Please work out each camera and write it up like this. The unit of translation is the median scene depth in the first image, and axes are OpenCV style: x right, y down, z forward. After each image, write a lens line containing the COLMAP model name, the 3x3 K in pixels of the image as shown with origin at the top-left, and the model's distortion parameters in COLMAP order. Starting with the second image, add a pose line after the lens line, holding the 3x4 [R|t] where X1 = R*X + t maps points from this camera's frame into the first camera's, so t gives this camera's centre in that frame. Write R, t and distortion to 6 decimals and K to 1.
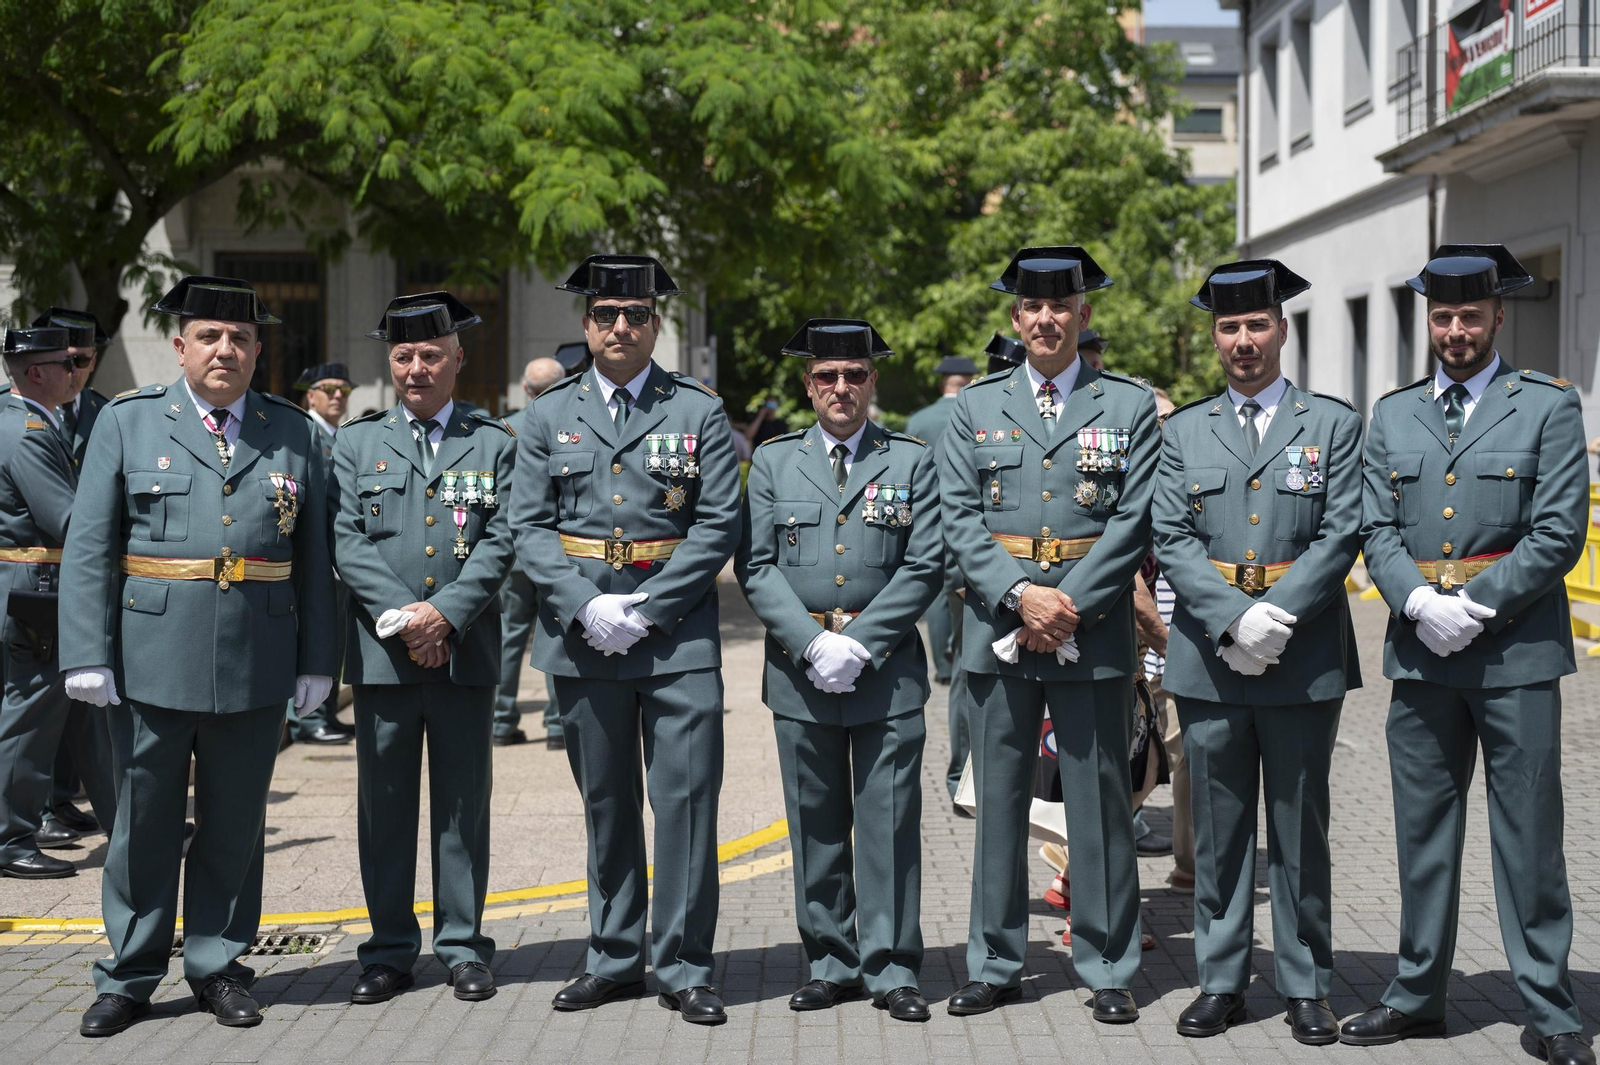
lens RADIAL K [[2232.2, 0, 799.4], [0, 2232.2, 532.2], [0, 0, 1]] dist [-0.108957, -0.046467]
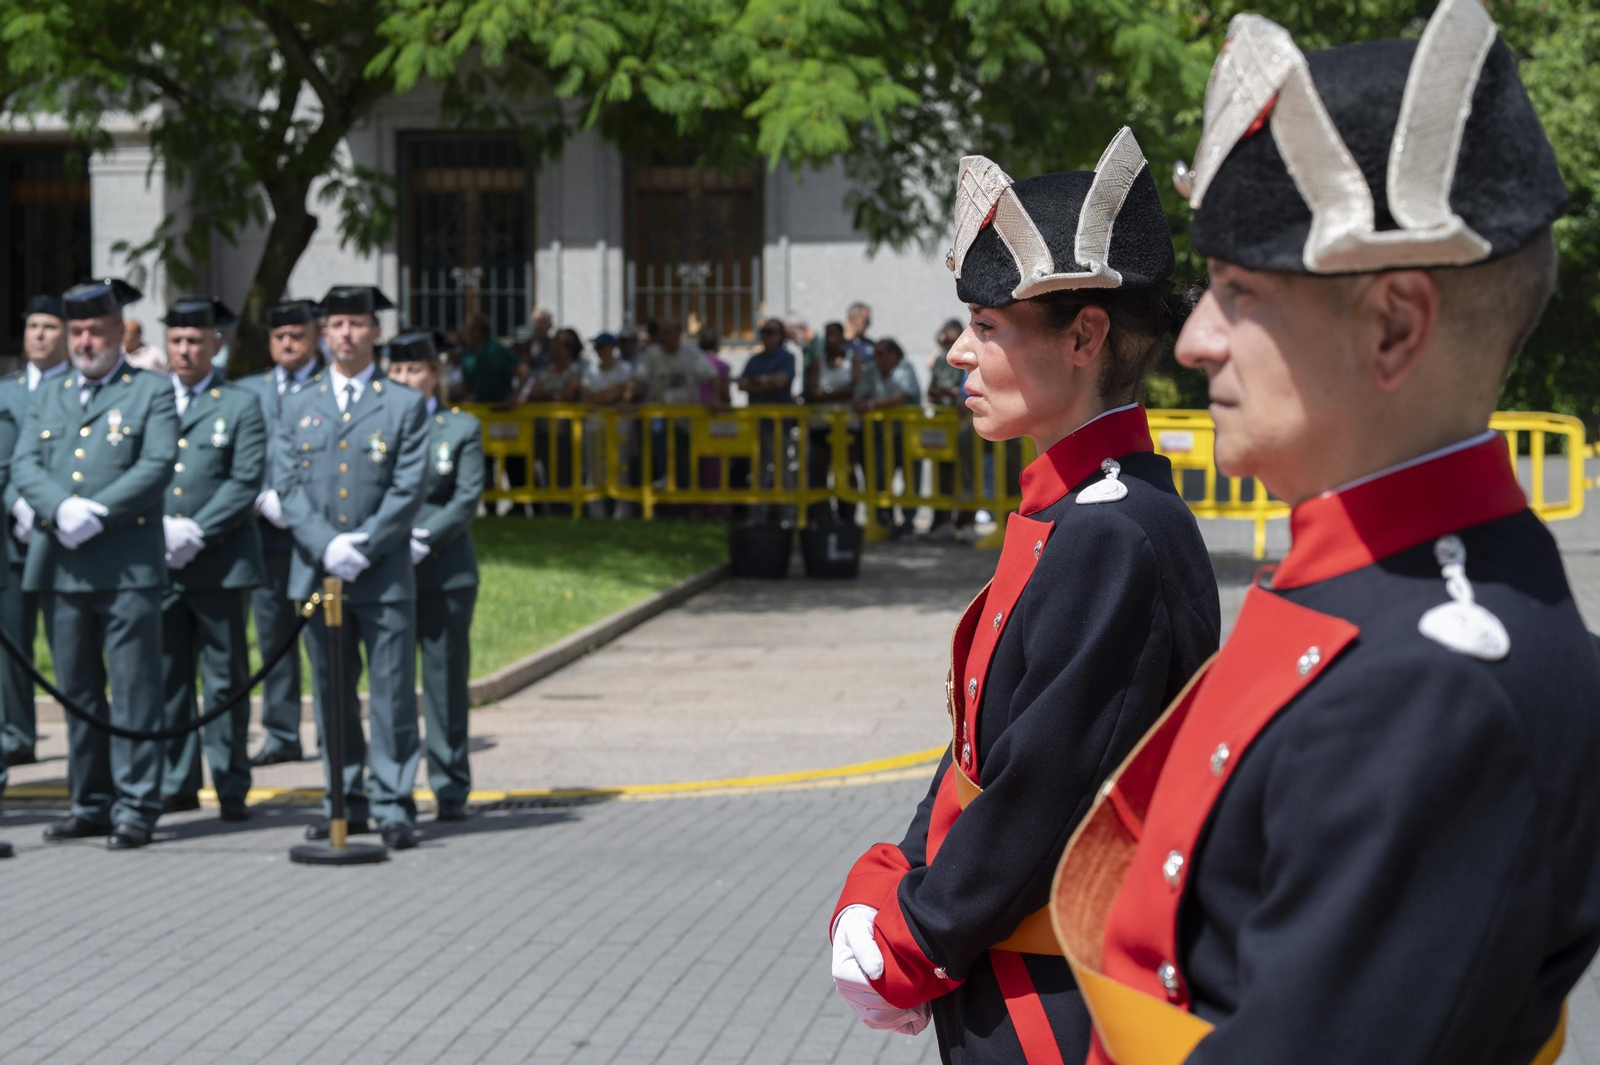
lens RADIAL K [[3772.4, 0, 800.2], [0, 3772.4, 533.4], [0, 0, 1]] dist [-0.212381, -0.246583]
pose [[0.991123, -0.004761, -0.132863, 0.099026], [0.005631, 0.999965, 0.006173, 0.014188], [0.132829, -0.006867, 0.991115, -0.552782]]
